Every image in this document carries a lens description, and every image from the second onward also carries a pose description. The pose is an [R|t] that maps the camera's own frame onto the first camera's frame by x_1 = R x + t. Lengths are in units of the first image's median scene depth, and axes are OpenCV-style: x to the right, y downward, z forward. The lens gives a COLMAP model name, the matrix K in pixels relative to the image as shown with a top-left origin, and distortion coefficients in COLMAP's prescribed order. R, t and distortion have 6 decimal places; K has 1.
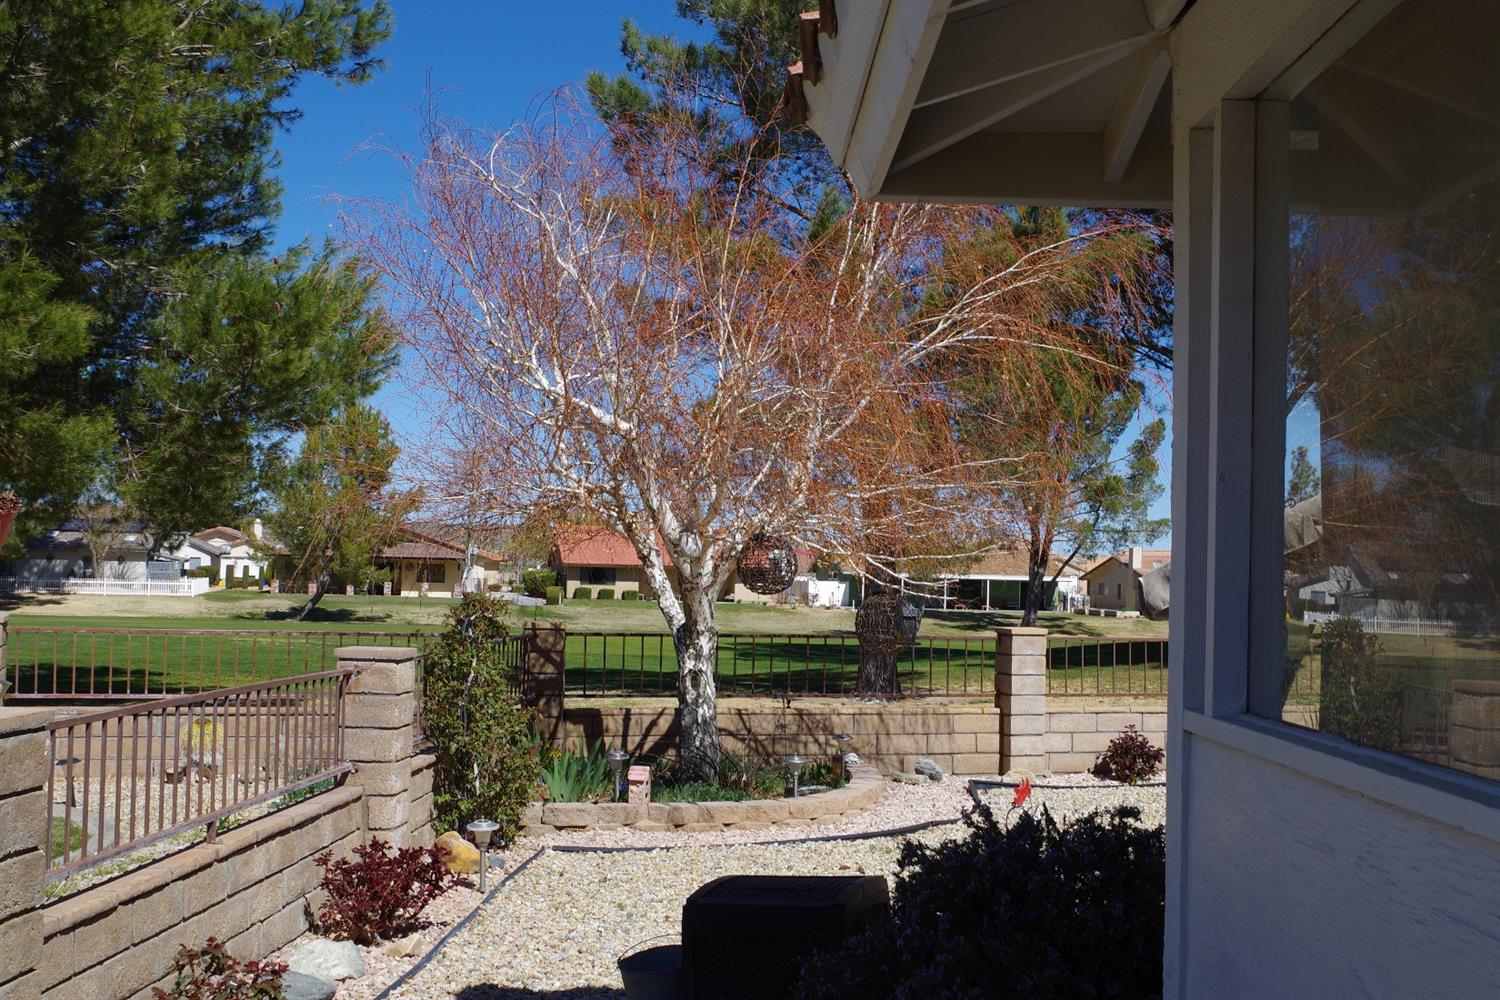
lens RADIAL K [[1729.1, 0, 748.2], [0, 1729.1, 499.4], [0, 0, 1]] dist [-0.041403, 0.000000]
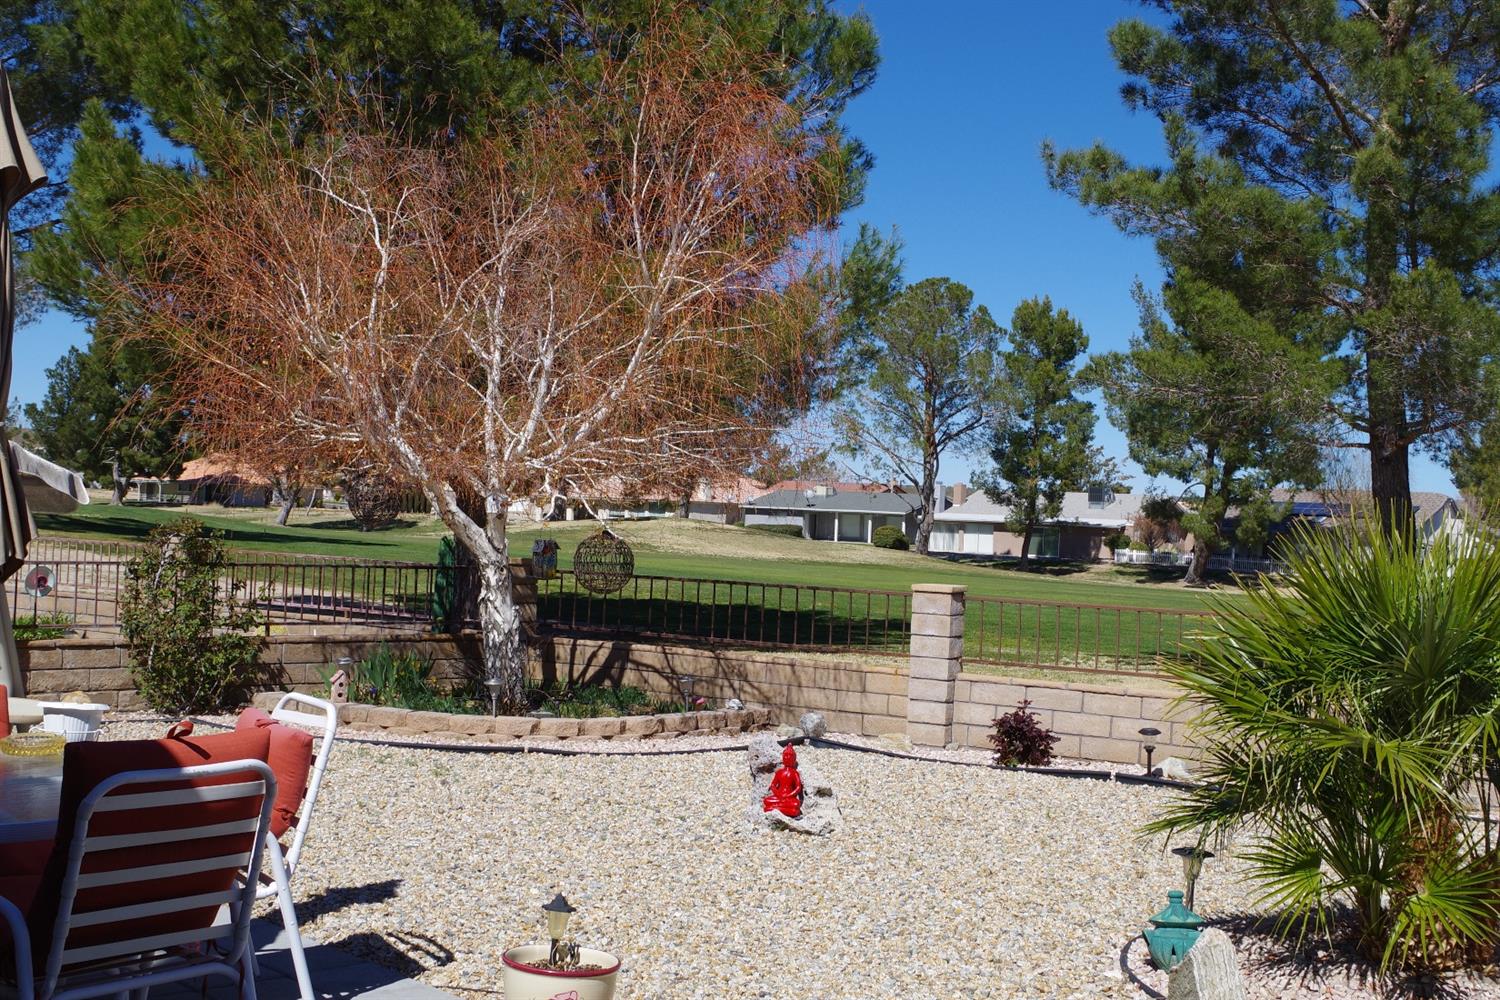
lens RADIAL K [[1729.1, 0, 739.6], [0, 1729.1, 499.6], [0, 0, 1]] dist [-0.041403, 0.000000]
pose [[0.701725, 0.003422, -0.712440, 0.756143], [0.000344, 0.999987, 0.005143, 0.023984], [0.712448, -0.003854, 0.701714, 0.280567]]
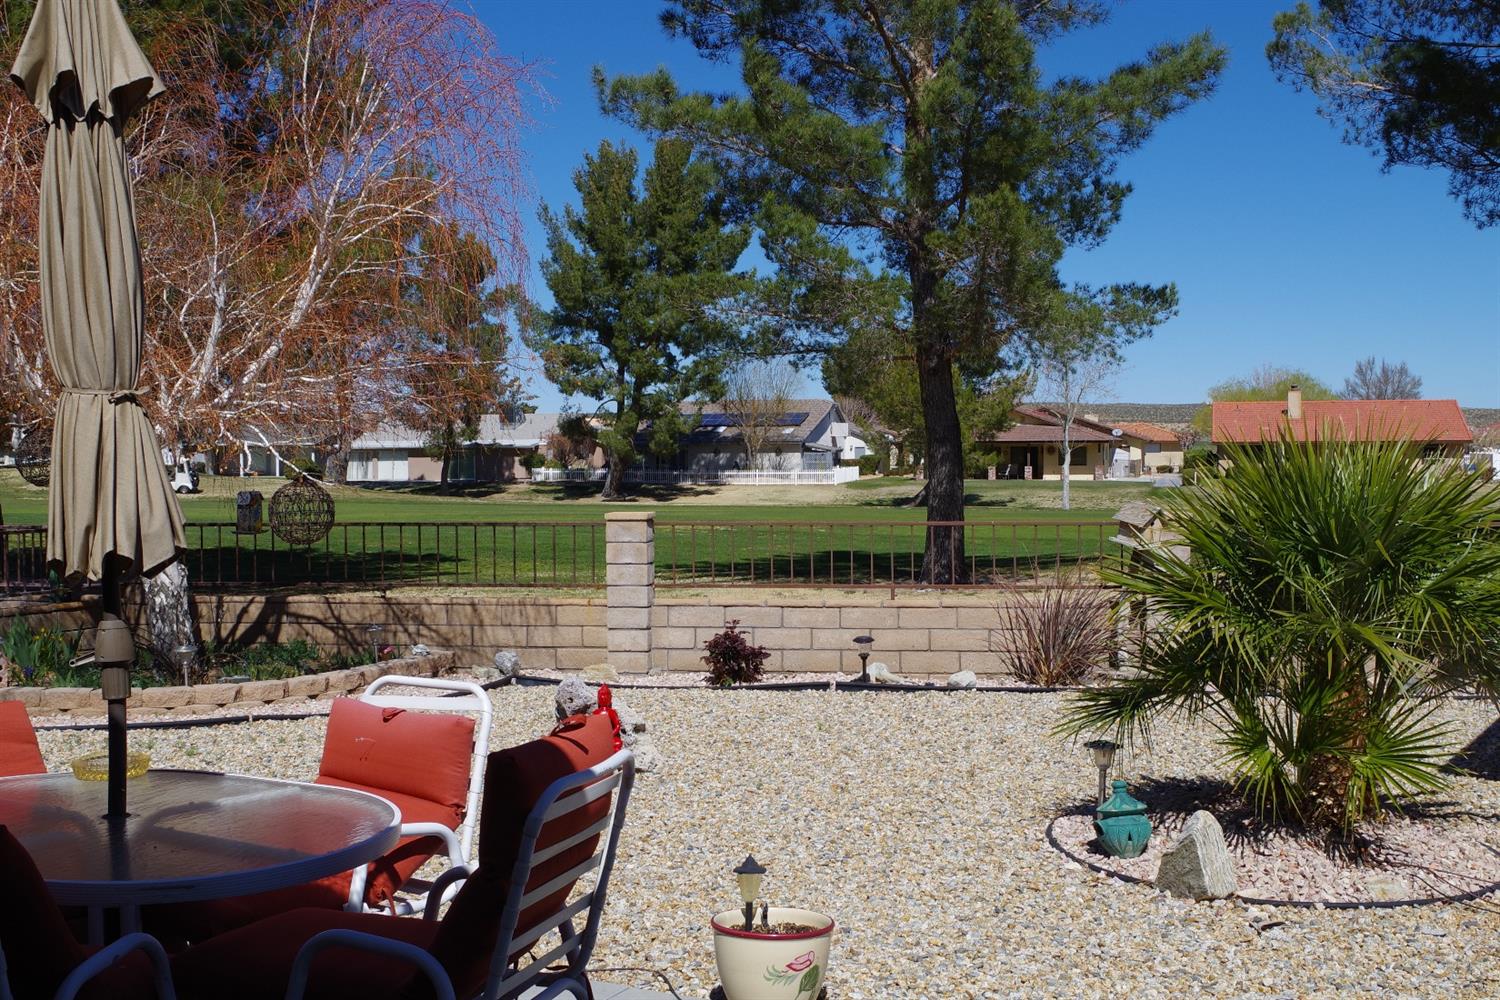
lens RADIAL K [[1729.1, 0, 722.2], [0, 1729.1, 464.8], [0, 0, 1]] dist [-0.041403, 0.000000]
pose [[0.901912, -0.024547, -0.431223, 0.614975], [0.045046, 0.998285, 0.037386, 0.016626], [0.429565, -0.053144, 0.901471, 0.193341]]
